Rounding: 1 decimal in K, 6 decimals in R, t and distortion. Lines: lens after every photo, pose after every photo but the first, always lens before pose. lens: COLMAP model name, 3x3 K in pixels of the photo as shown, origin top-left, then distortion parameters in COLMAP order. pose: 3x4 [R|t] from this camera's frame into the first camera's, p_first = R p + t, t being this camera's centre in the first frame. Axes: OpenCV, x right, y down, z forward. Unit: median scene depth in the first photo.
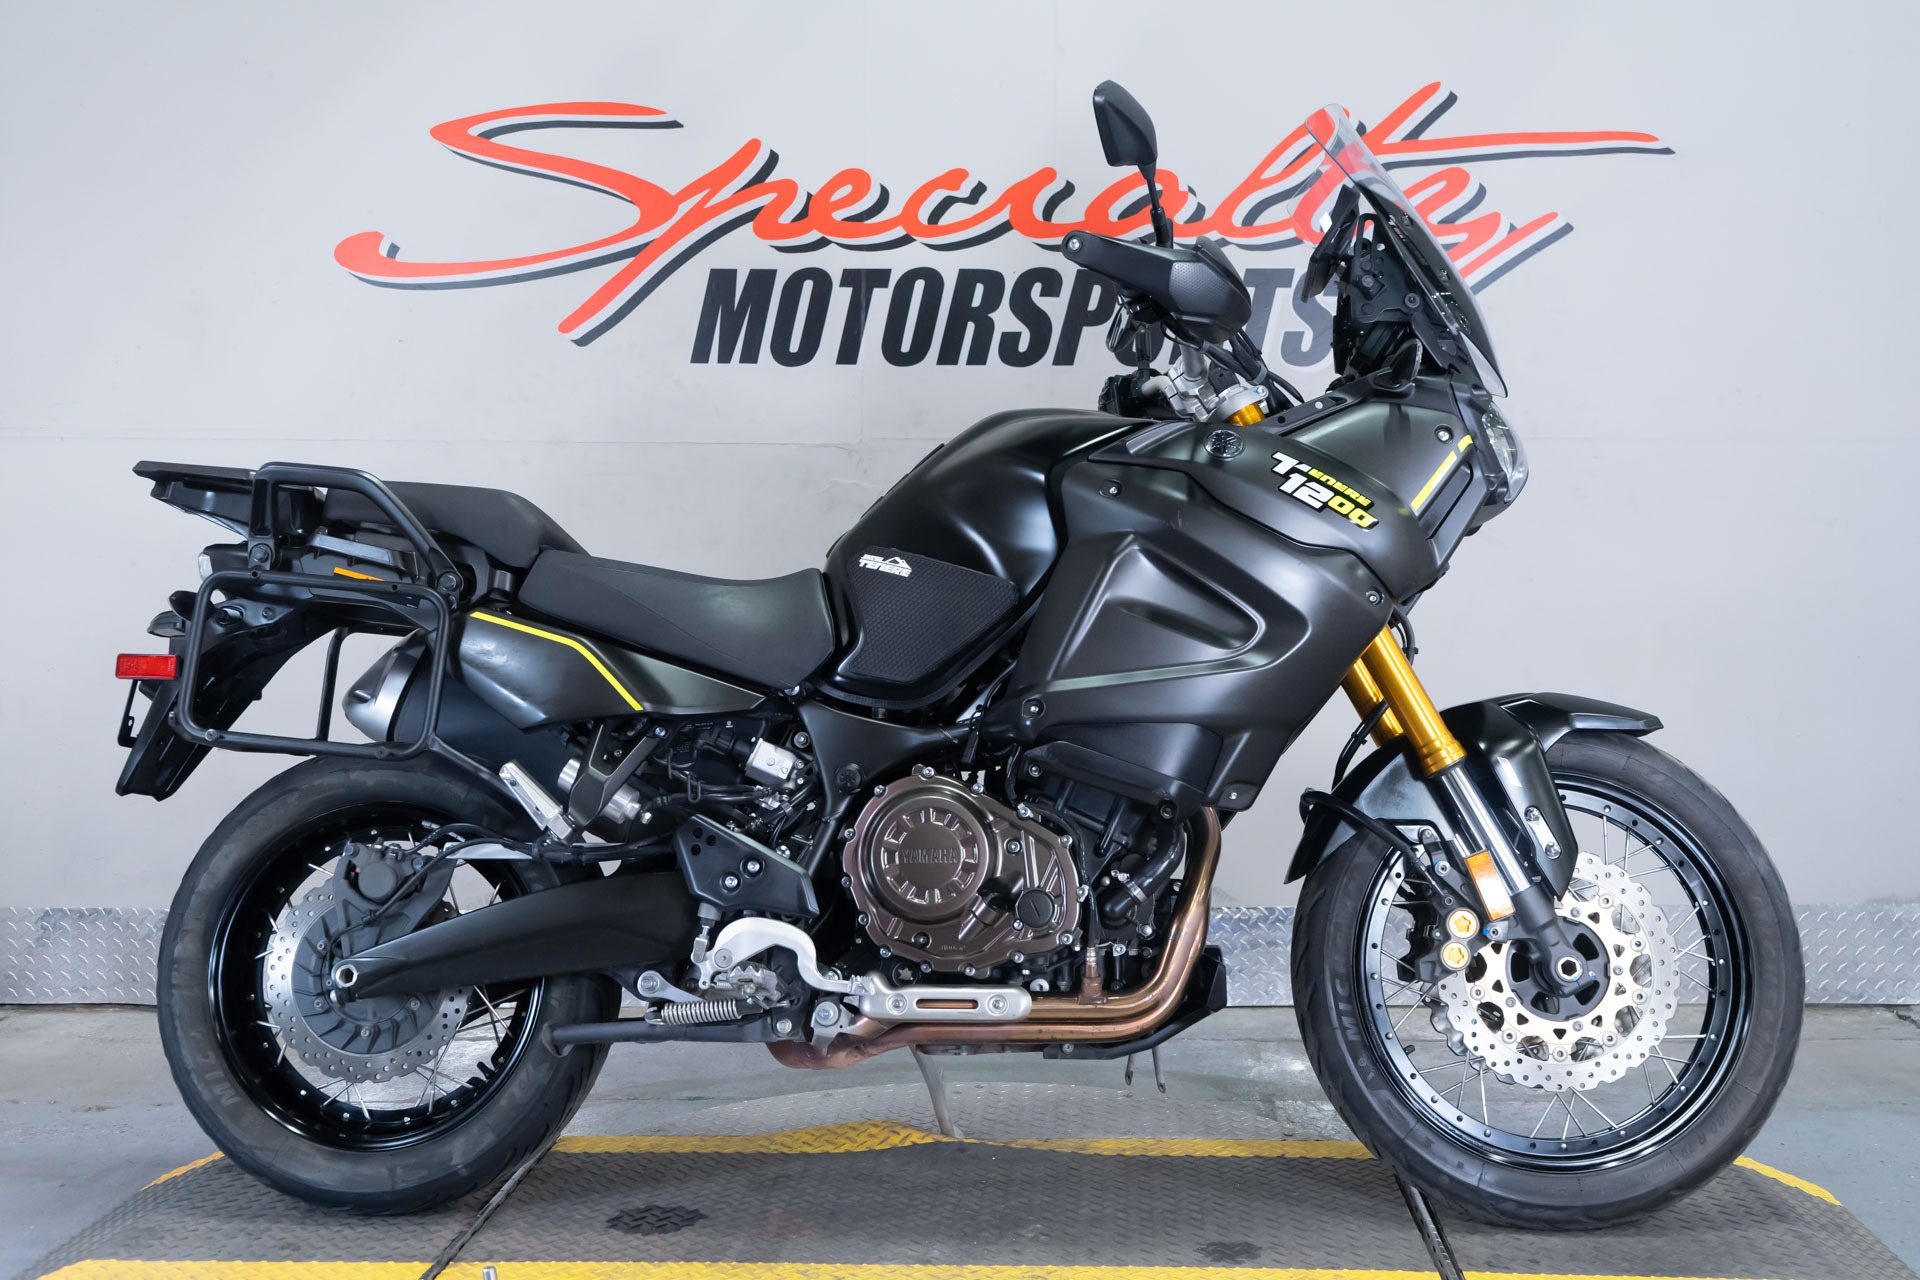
lens RADIAL K [[1976.5, 0, 967.5], [0, 1976.5, 643.6], [0, 0, 1]] dist [0.010474, 0.000000]
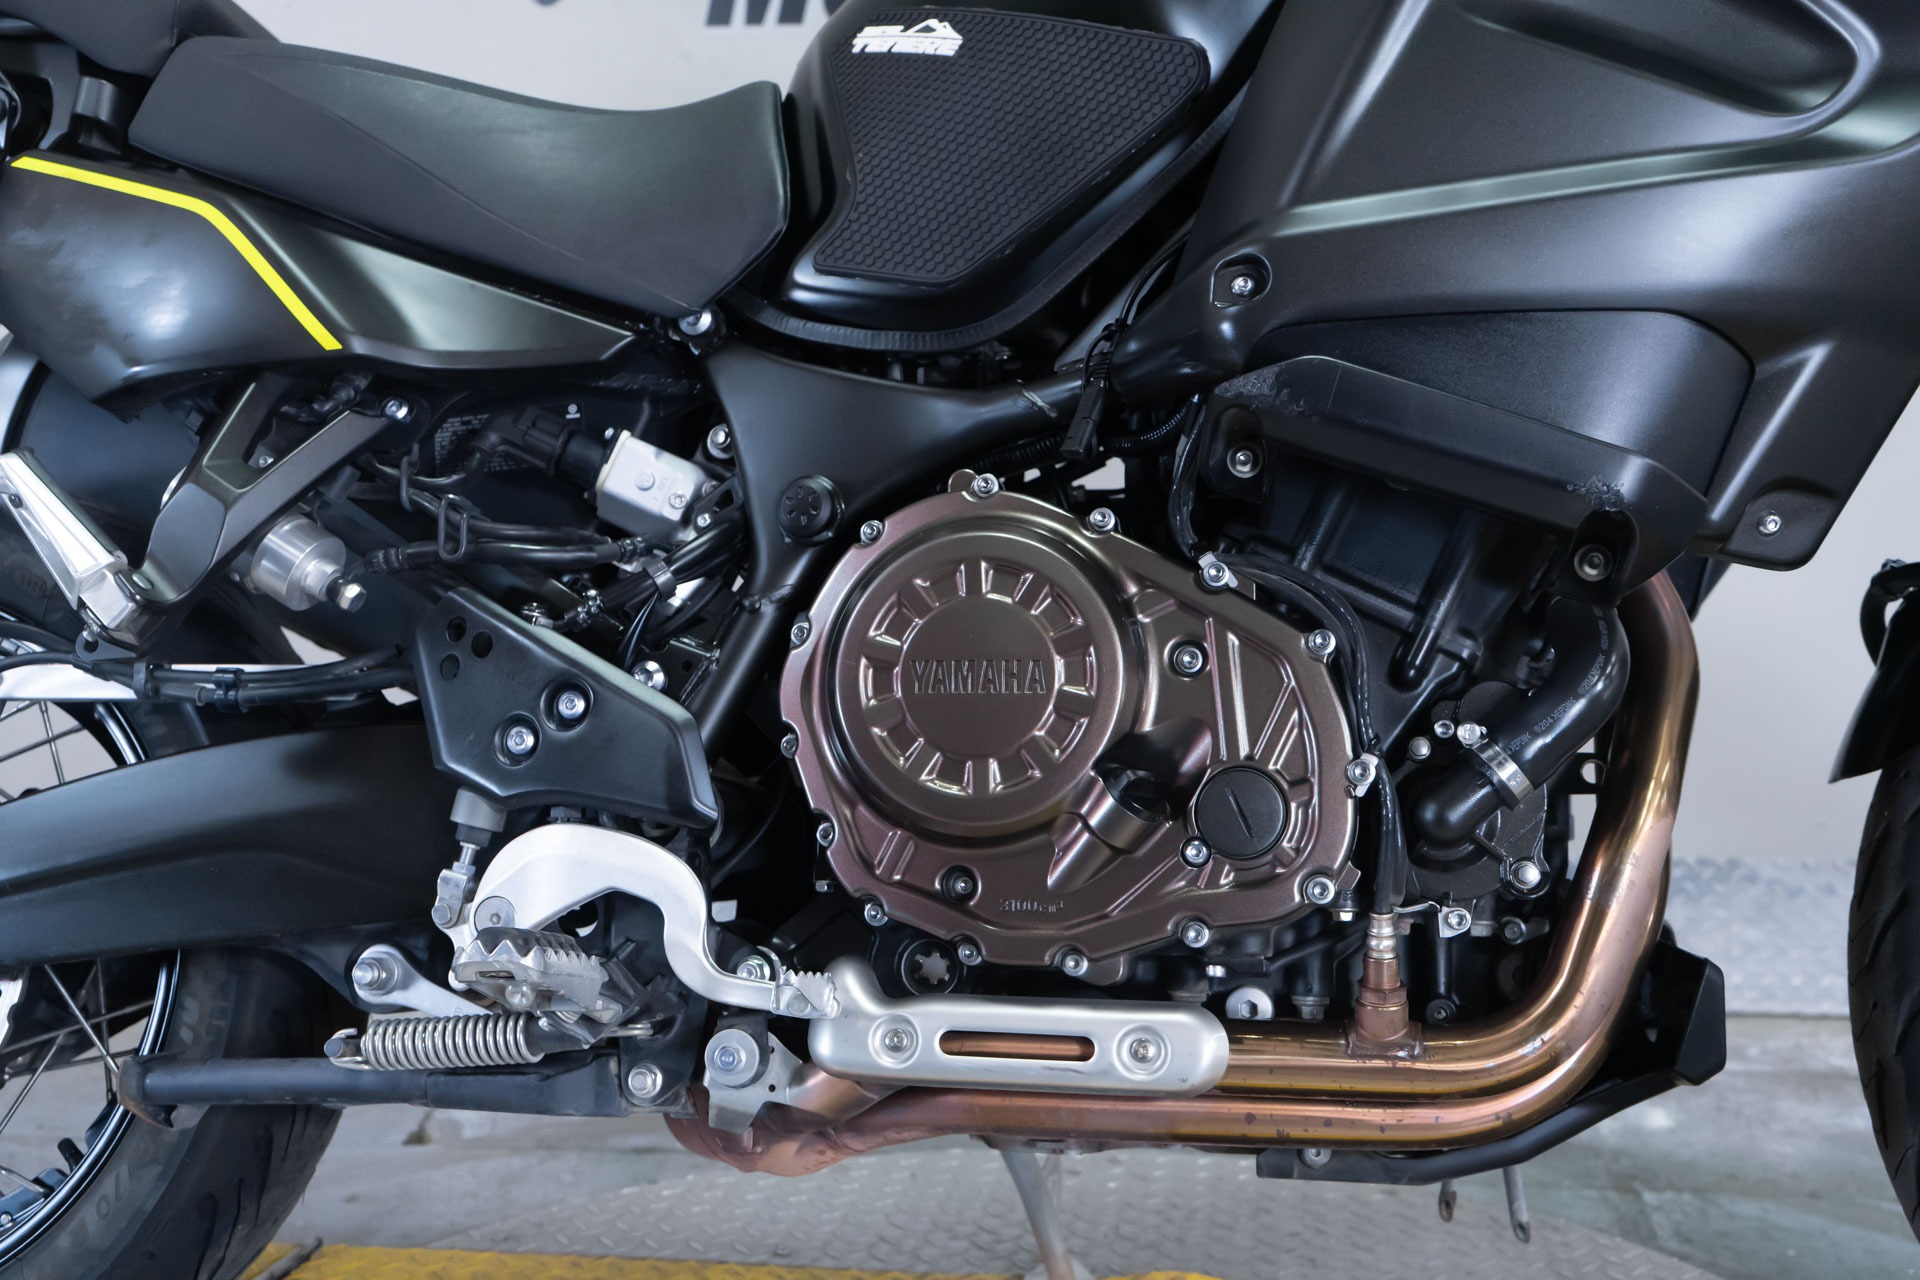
lens RADIAL K [[1910.4, 0, 991.0], [0, 1910.4, 637.4], [0, 0, 1]] dist [0.011834, 0.000000]
pose [[0.995601, 0.010610, -0.093088, 0.019209], [-0.010410, 0.999942, 0.002631, 0.095920], [0.093110, -0.001651, 0.995654, 0.597865]]
